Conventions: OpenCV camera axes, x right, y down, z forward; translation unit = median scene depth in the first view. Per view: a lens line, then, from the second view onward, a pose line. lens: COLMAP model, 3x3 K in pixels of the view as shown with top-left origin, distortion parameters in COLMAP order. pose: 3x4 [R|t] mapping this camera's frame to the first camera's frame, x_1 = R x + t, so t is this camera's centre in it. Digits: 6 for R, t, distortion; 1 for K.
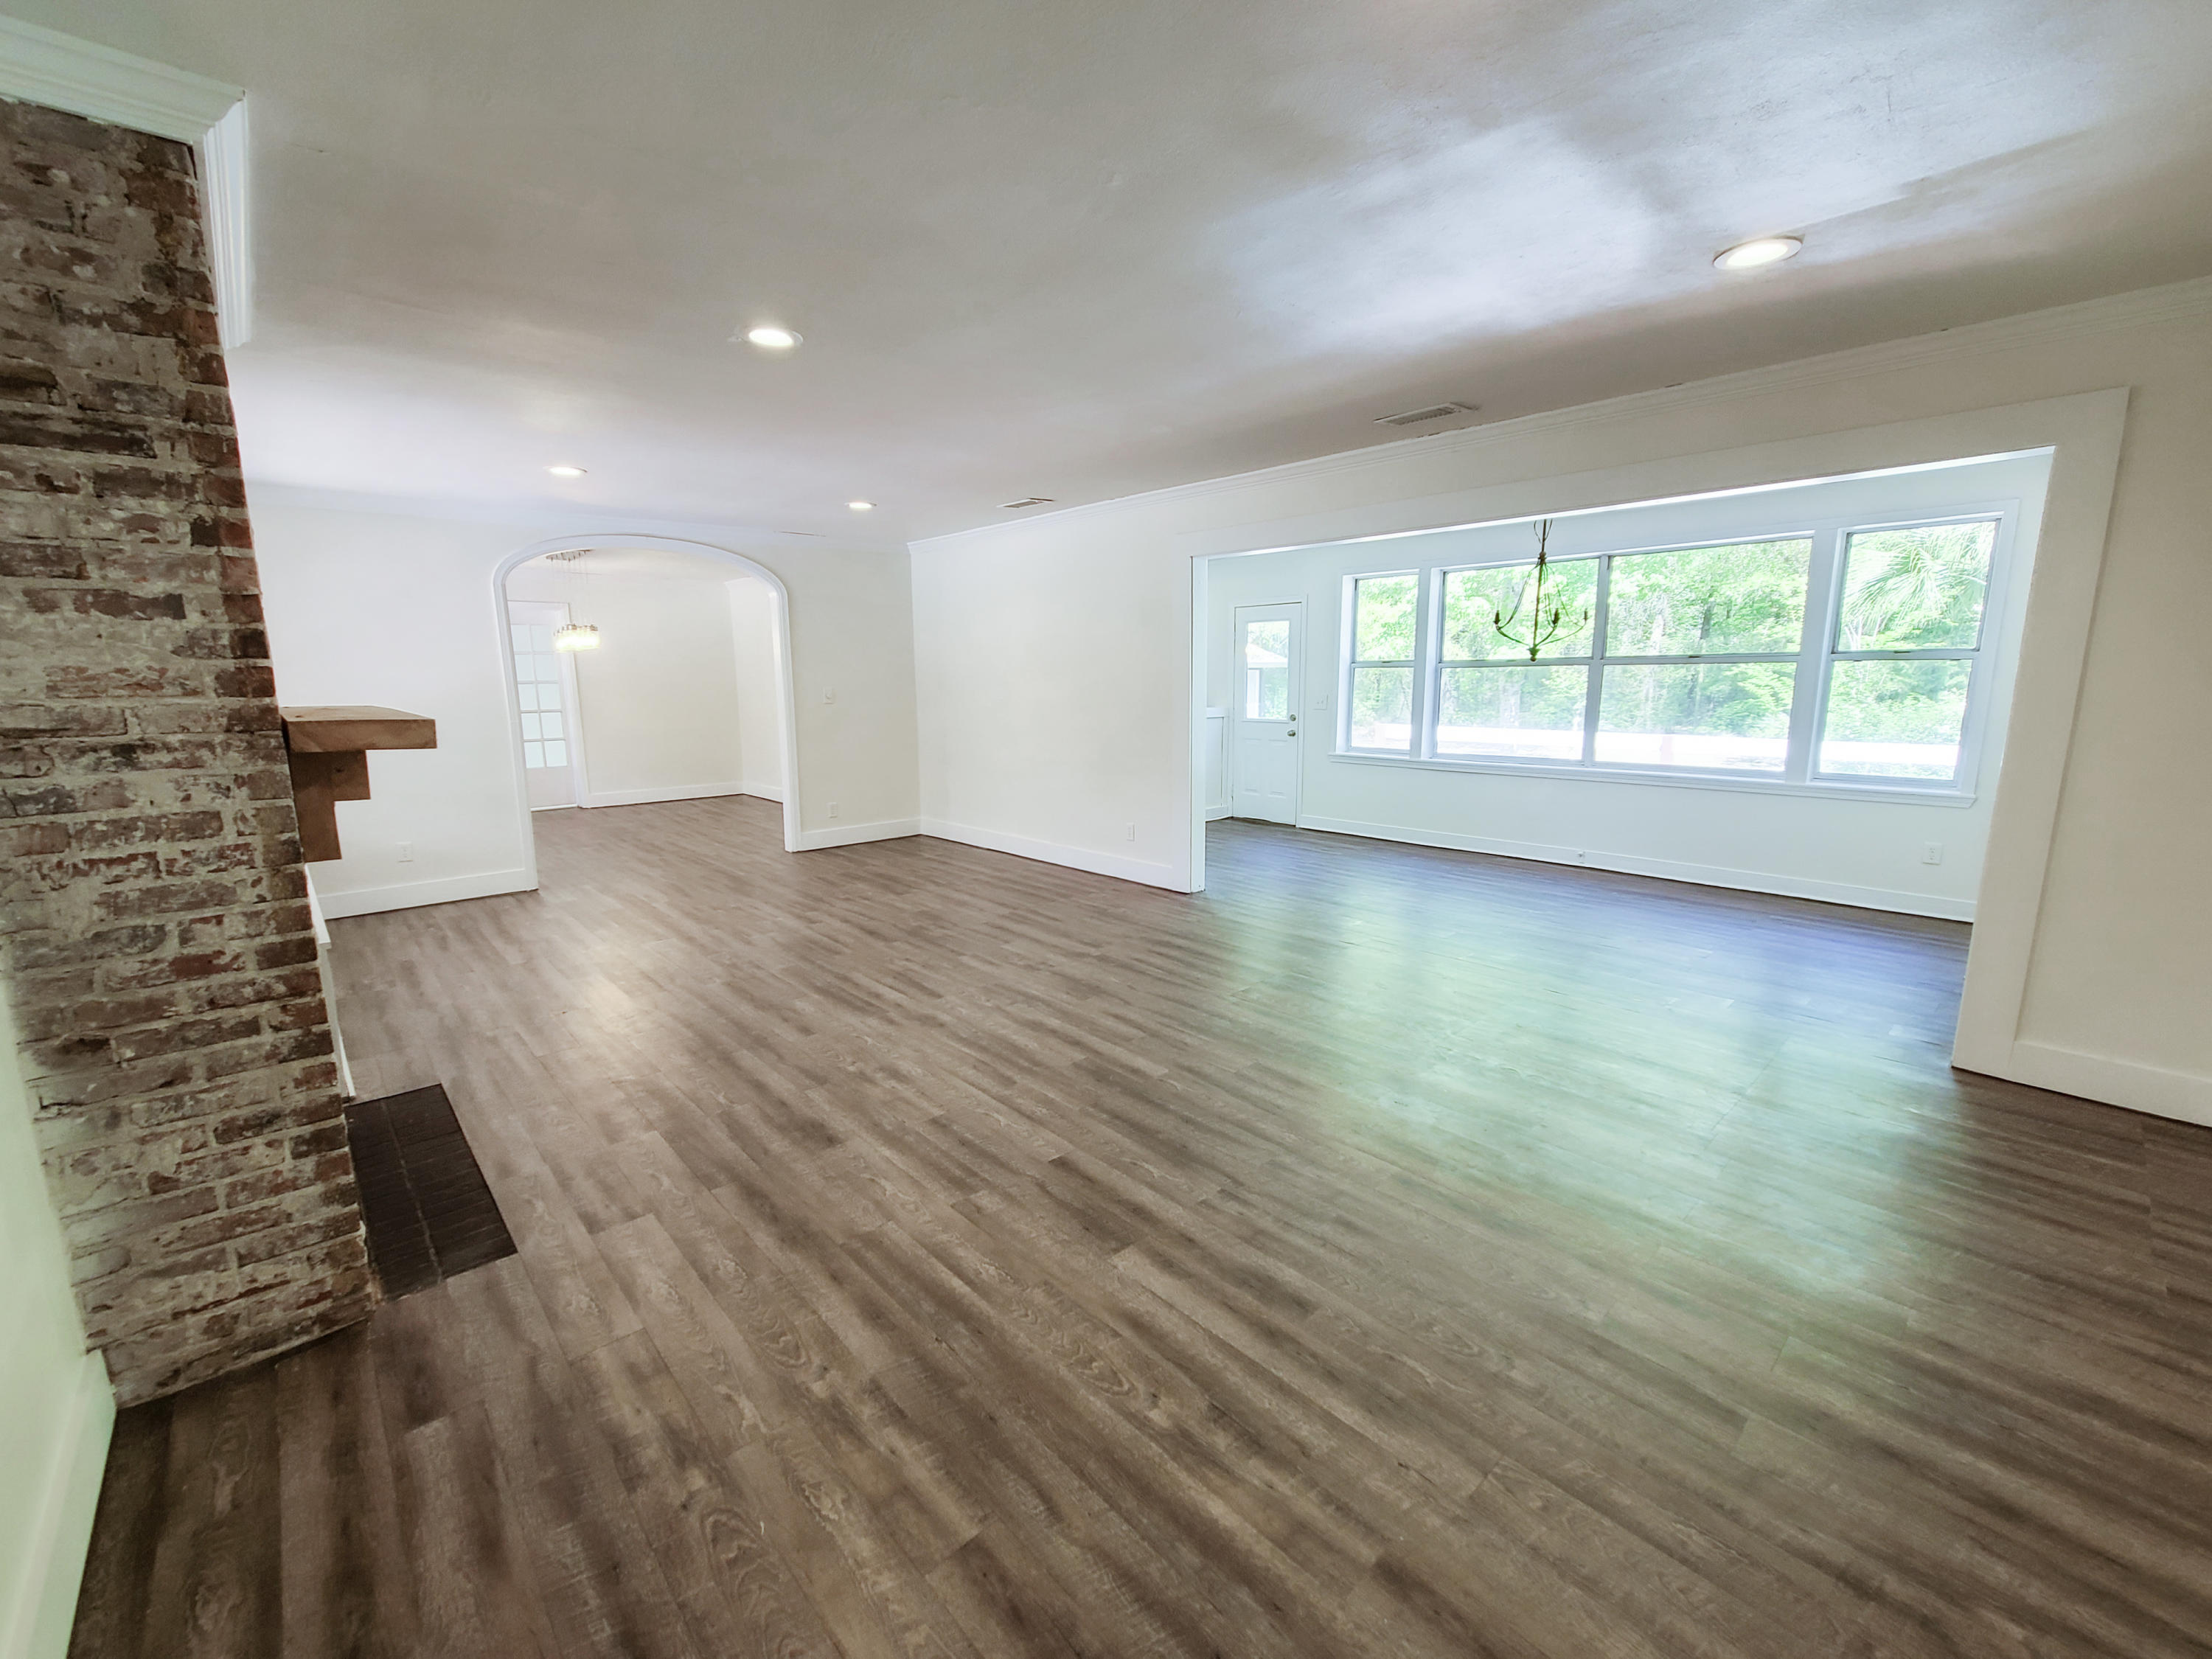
lens RADIAL K [[905.9, 0, 1091.0], [0, 905.9, 830.2], [0, 0, 1]] dist [-0.000833, 0.000589]
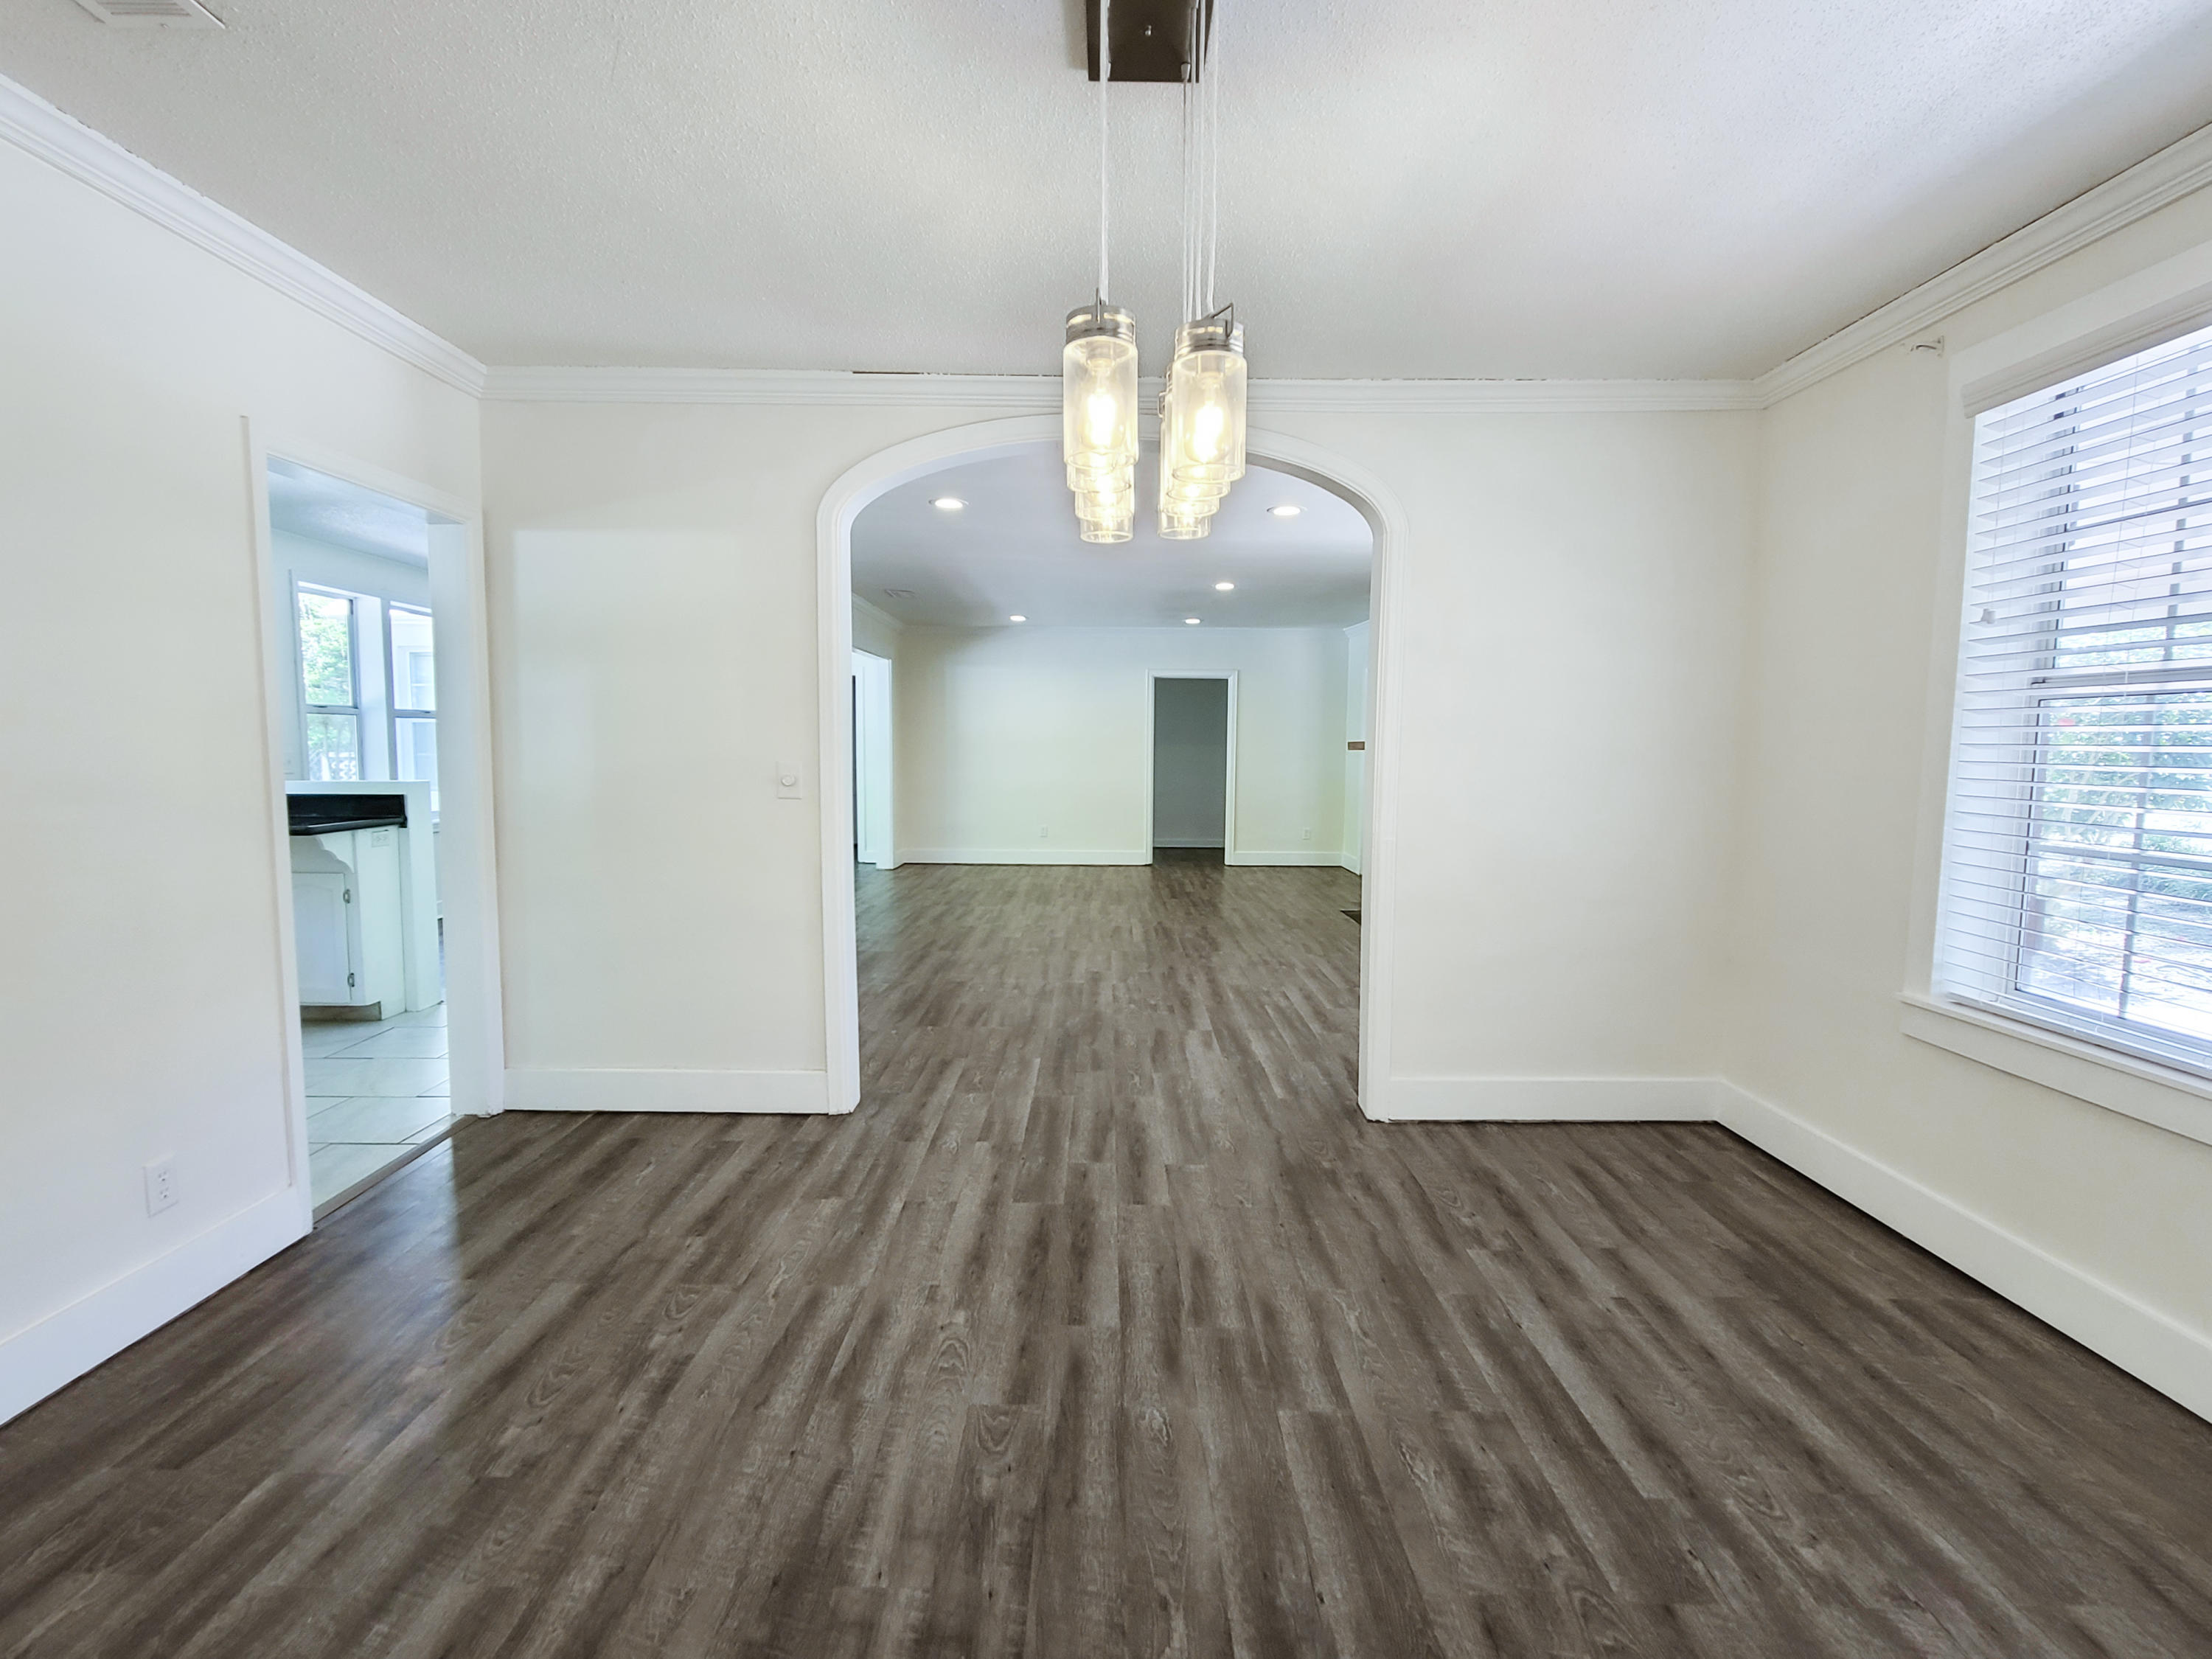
lens RADIAL K [[1044.3, 0, 1096.5], [0, 1044.3, 844.7], [0, 0, 1]] dist [0.002626, -0.003173]
pose [[-0.738006, -0.064784, 0.671677, -2.822613], [0.110234, 0.970435, 0.214719, -0.732428], [-0.665730, 0.232506, -0.709045, 4.721459]]
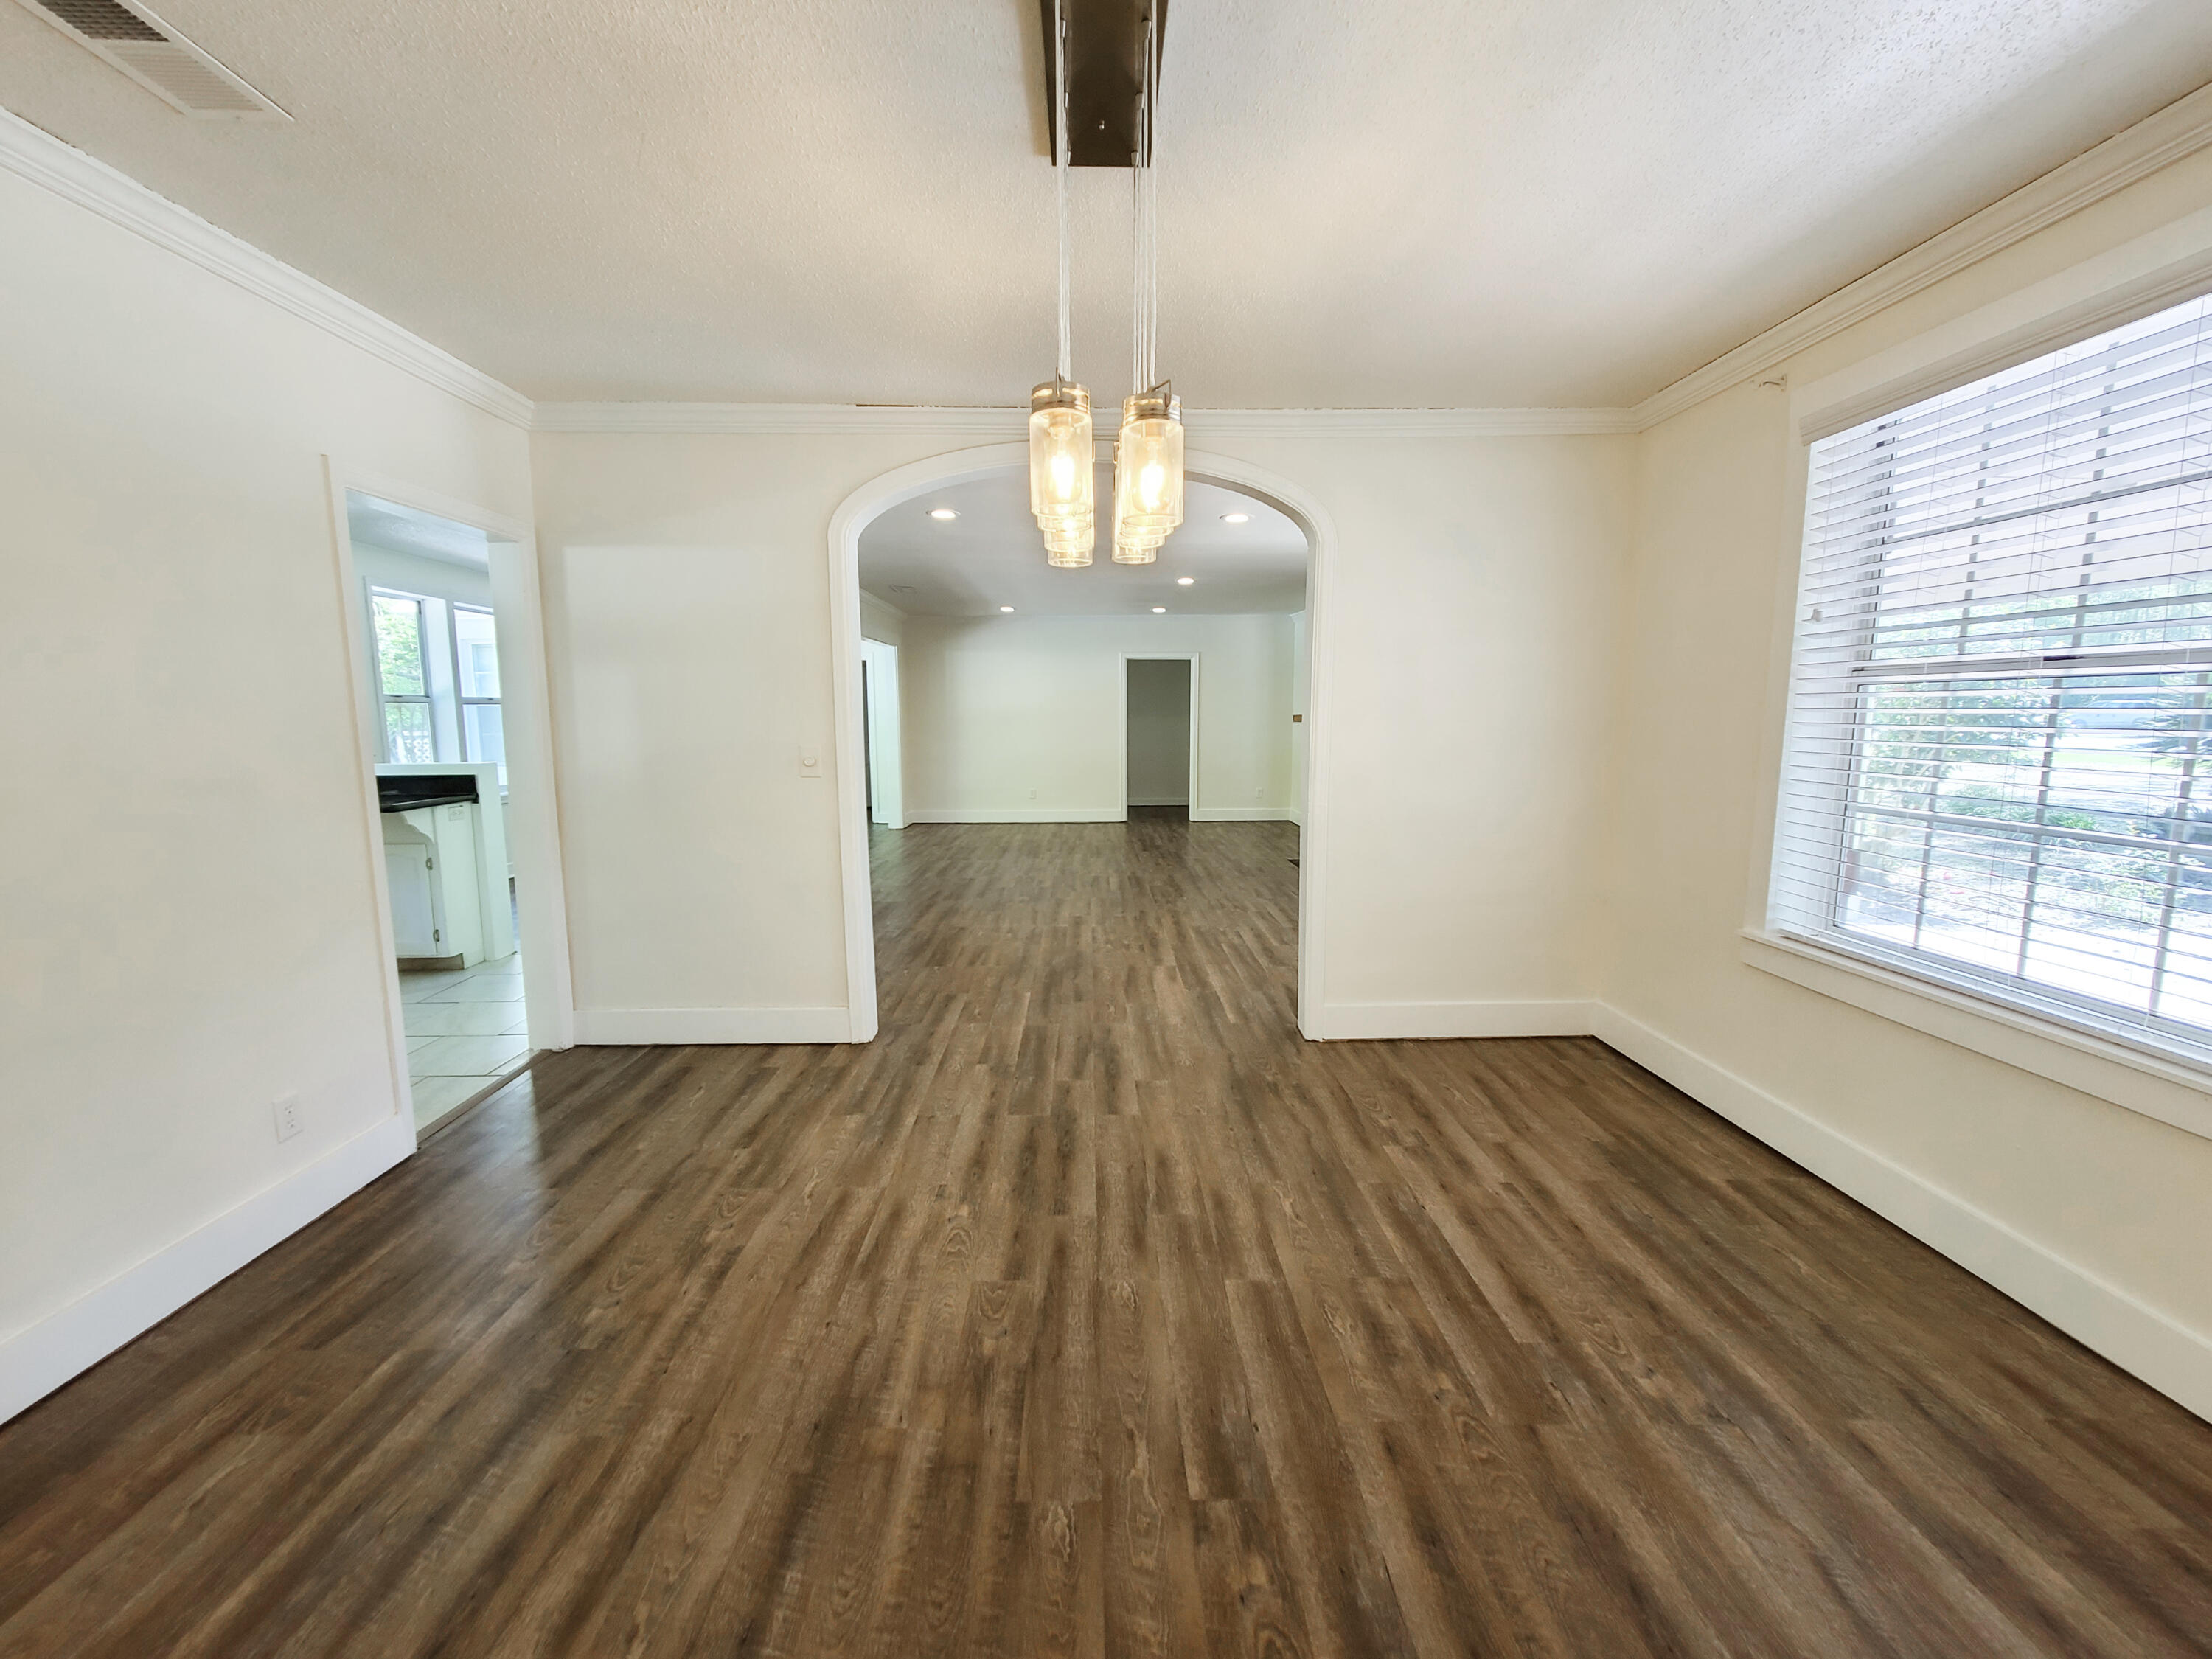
lens RADIAL K [[905.9, 0, 1097.8], [0, 905.9, 841.9], [0, 0, 1]] dist [-0.000833, 0.000589]
pose [[-0.751401, -0.084257, 0.654444, -2.855266], [0.119086, 0.958211, 0.260095, -0.761091], [-0.649011, 0.273371, -0.709967, 4.733656]]
